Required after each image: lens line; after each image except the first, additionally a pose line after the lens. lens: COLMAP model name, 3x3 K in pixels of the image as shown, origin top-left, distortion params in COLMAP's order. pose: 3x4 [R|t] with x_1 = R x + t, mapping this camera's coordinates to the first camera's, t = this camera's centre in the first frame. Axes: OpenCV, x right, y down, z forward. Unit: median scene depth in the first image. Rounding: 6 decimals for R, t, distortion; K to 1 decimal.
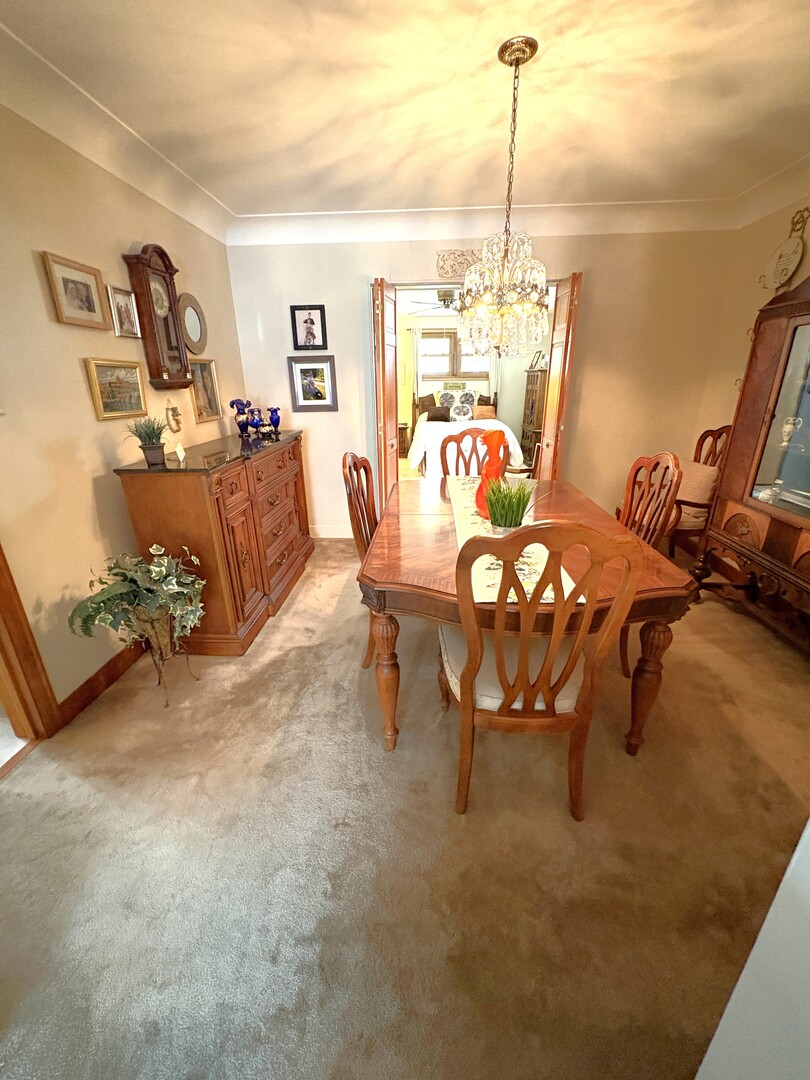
lens RADIAL K [[431.5, 0, 403.9], [0, 431.5, 535.6], [0, 0, 1]] dist [0.000463, -0.000581]
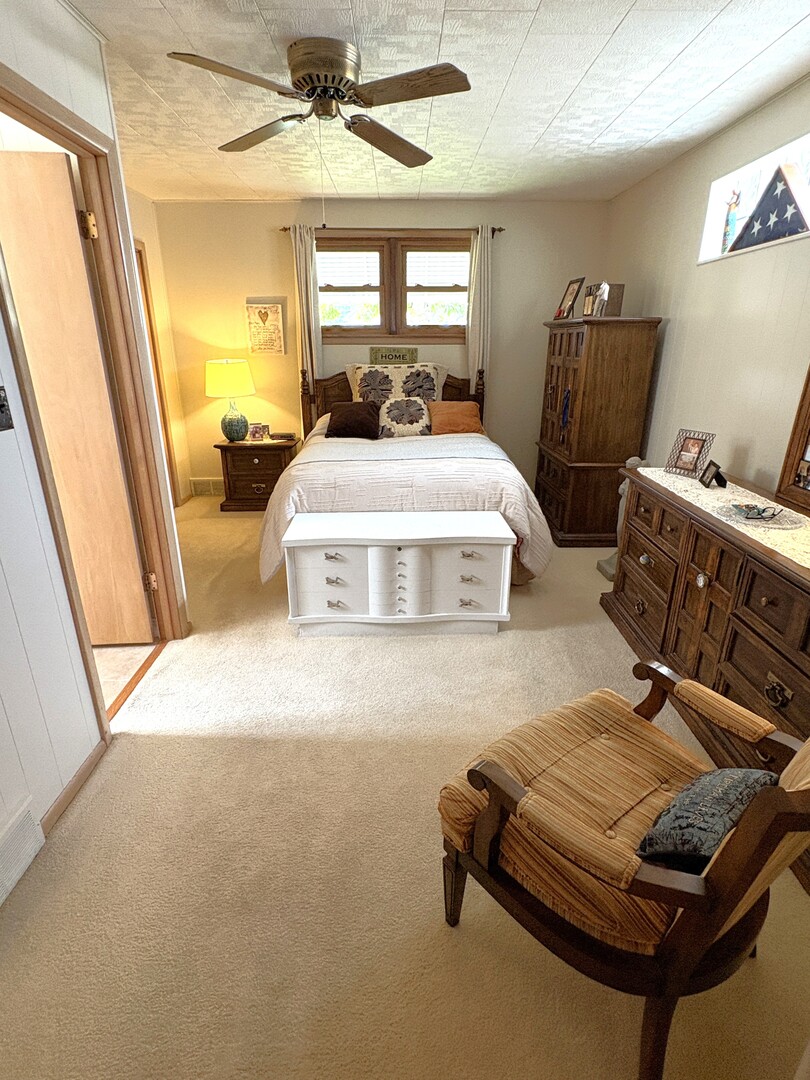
lens RADIAL K [[551.7, 0, 404.9], [0, 551.7, 544.6], [0, 0, 1]] dist [-0.005402, 0.001772]
pose [[0.997311, -0.015113, 0.071706, 0.088317], [0.014715, 0.999873, 0.006065, -0.153210], [-0.071789, -0.004993, 0.997407, 0.424222]]
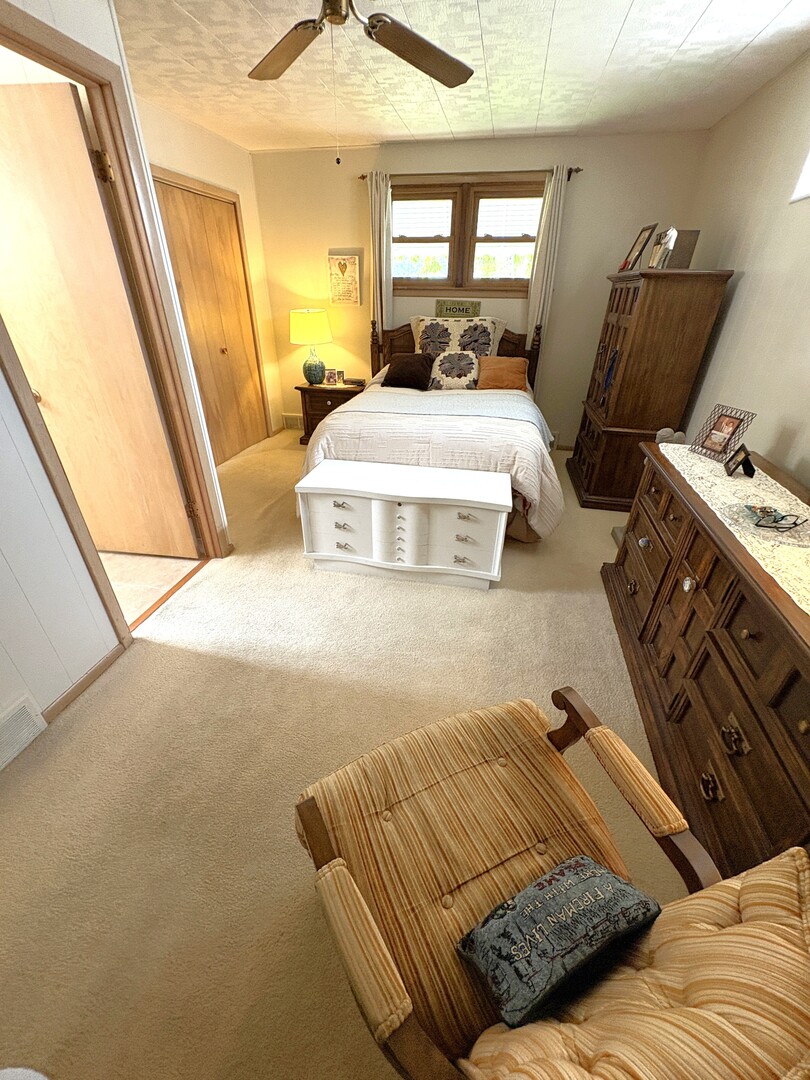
lens RADIAL K [[431.5, 0, 402.5], [0, 431.5, 543.6], [0, 0, 1]] dist [0.000463, -0.000581]
pose [[0.988580, 0.095808, -0.116321, 0.145711], [-0.073505, 0.980398, 0.182803, -0.175041], [0.131555, -0.172165, 0.976244, 0.479972]]
